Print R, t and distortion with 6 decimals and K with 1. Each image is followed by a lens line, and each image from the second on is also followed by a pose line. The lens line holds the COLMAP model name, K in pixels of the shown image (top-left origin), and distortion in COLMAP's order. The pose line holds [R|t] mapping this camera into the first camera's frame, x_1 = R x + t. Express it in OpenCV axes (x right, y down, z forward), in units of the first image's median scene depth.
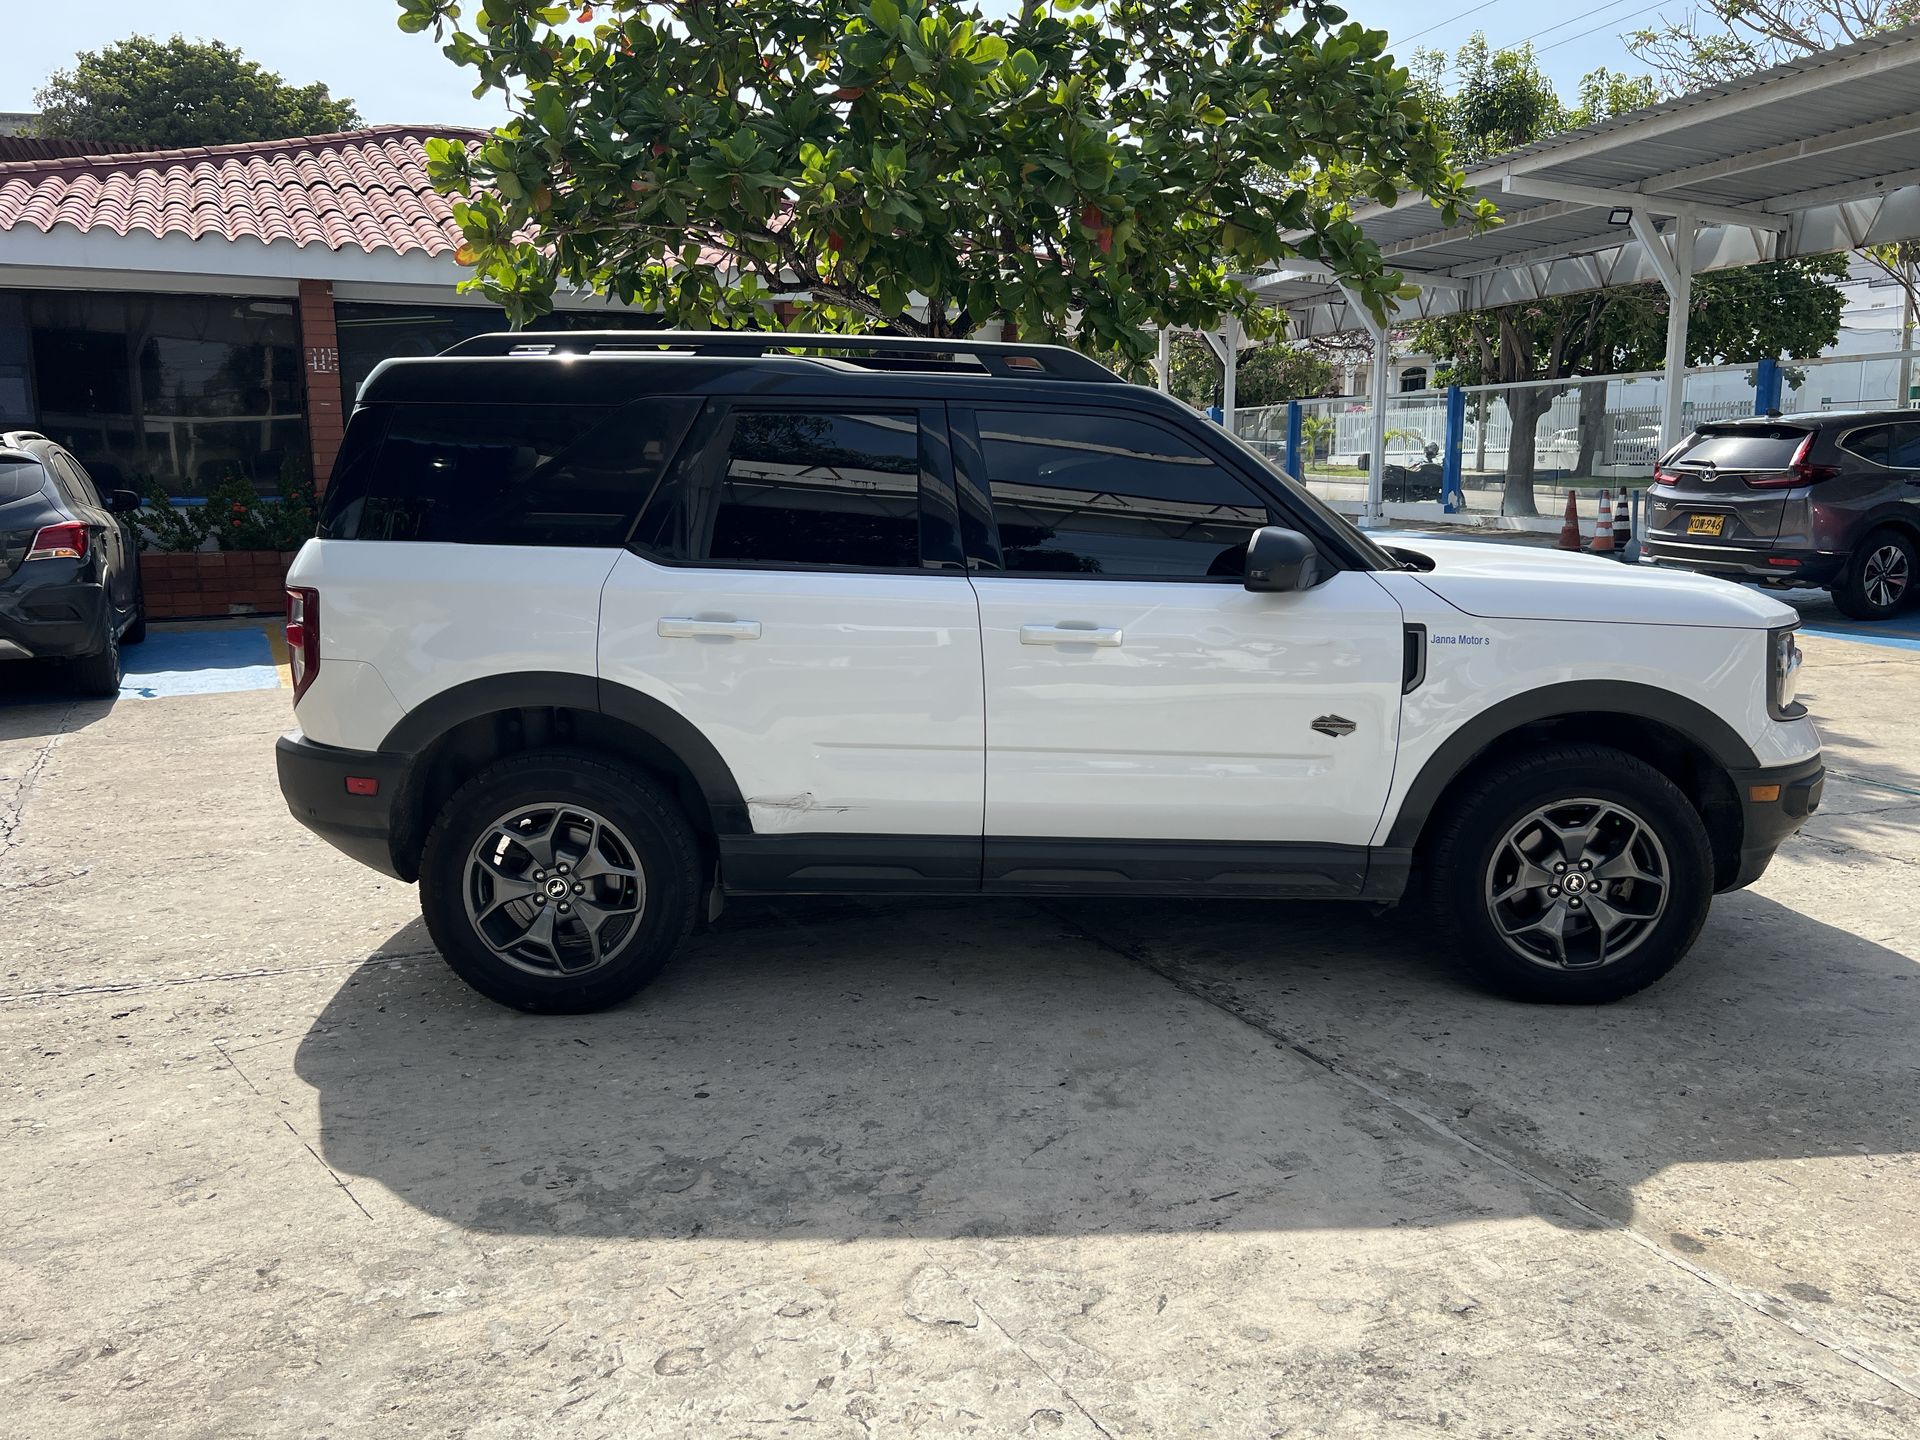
lens RADIAL K [[1454.4, 0, 952.4], [0, 1454.4, 714.1], [0, 0, 1]] dist [0.046769, -0.050588]
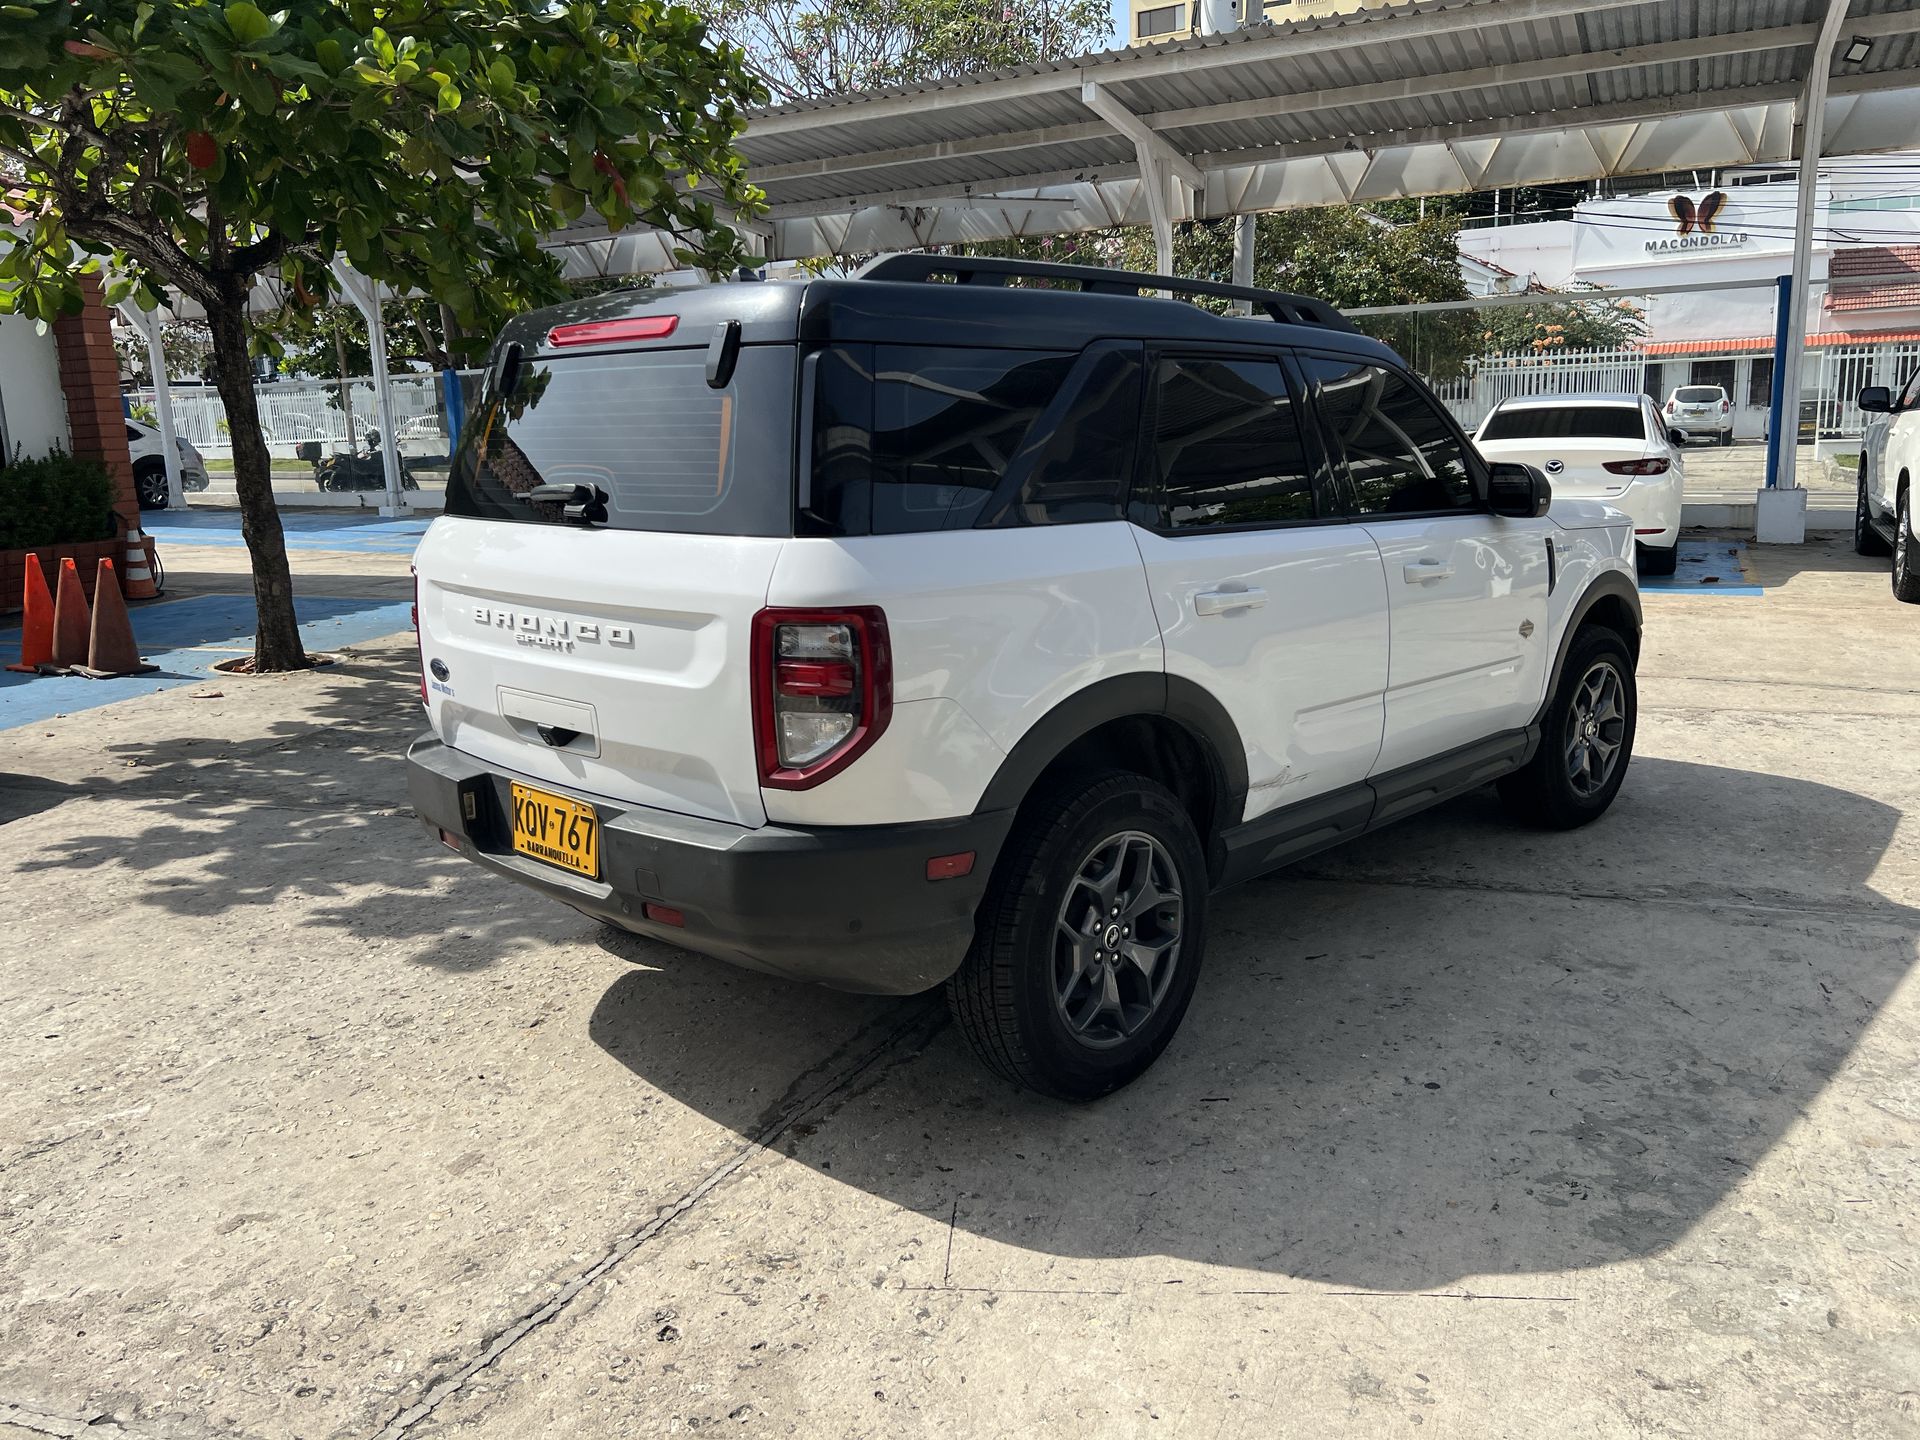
lens RADIAL K [[1469.0, 0, 947.8], [0, 1469.0, 722.6], [0, 0, 1]] dist [0.011803, -0.009438]
pose [[0.691206, -0.158400, 0.705084, -0.987803], [0.151597, 0.985755, 0.072842, -0.079919], [-0.706578, 0.056540, 0.705373, 0.535162]]
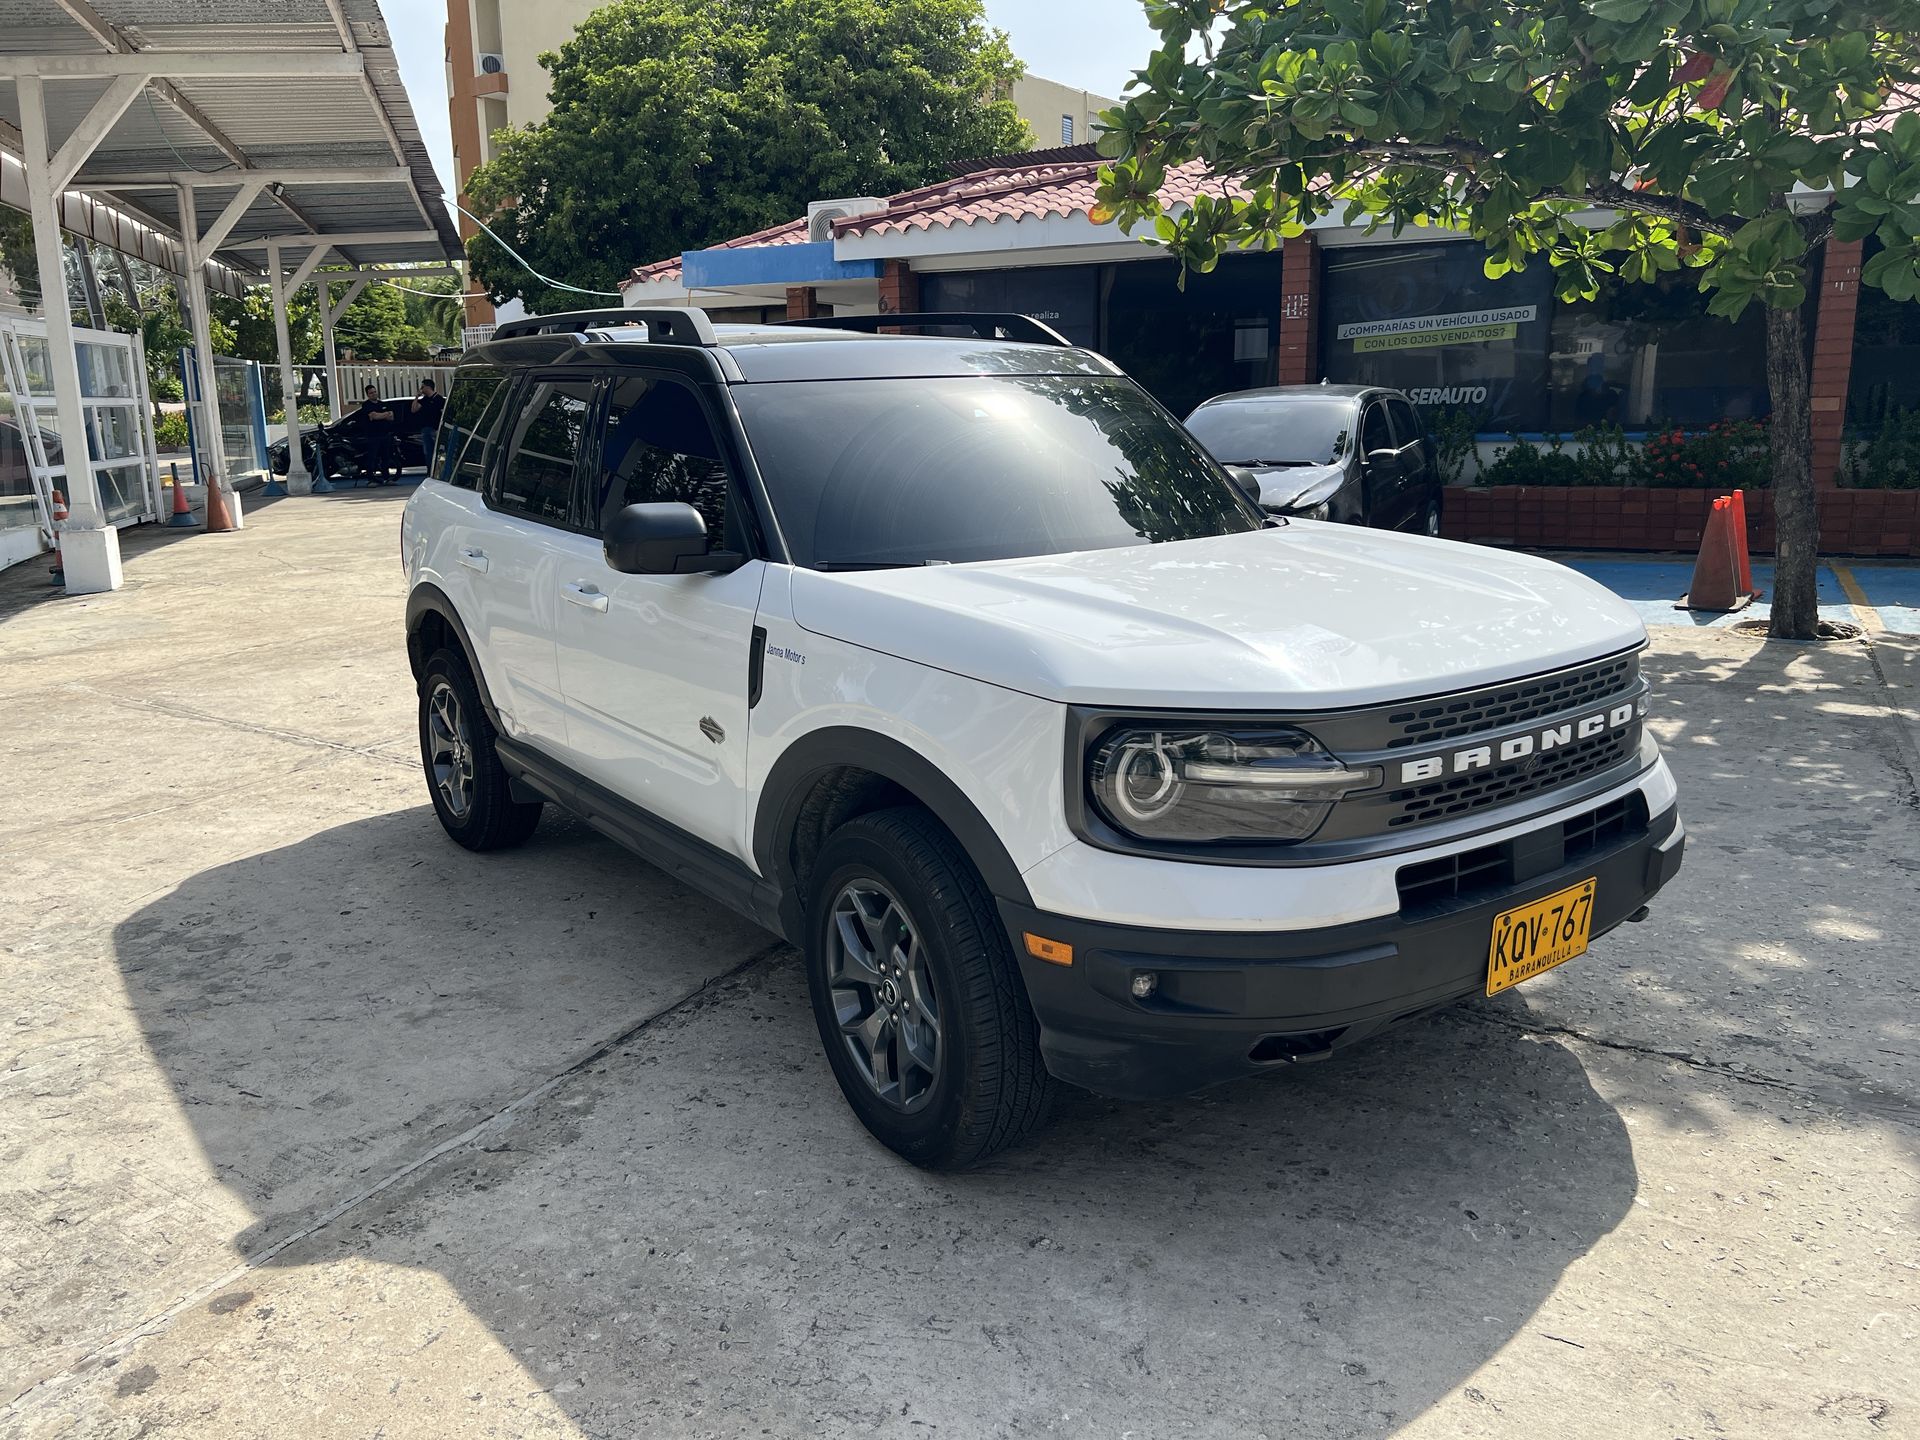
lens RADIAL K [[1454.4, 0, 952.4], [0, 1454.4, 714.1], [0, 0, 1]] dist [0.046769, -0.050588]
pose [[0.583975, 0.168191, -0.794157, 1.132465], [-0.131089, 0.984999, 0.112214, -0.129199], [0.801117, 0.038575, 0.597263, 0.633541]]
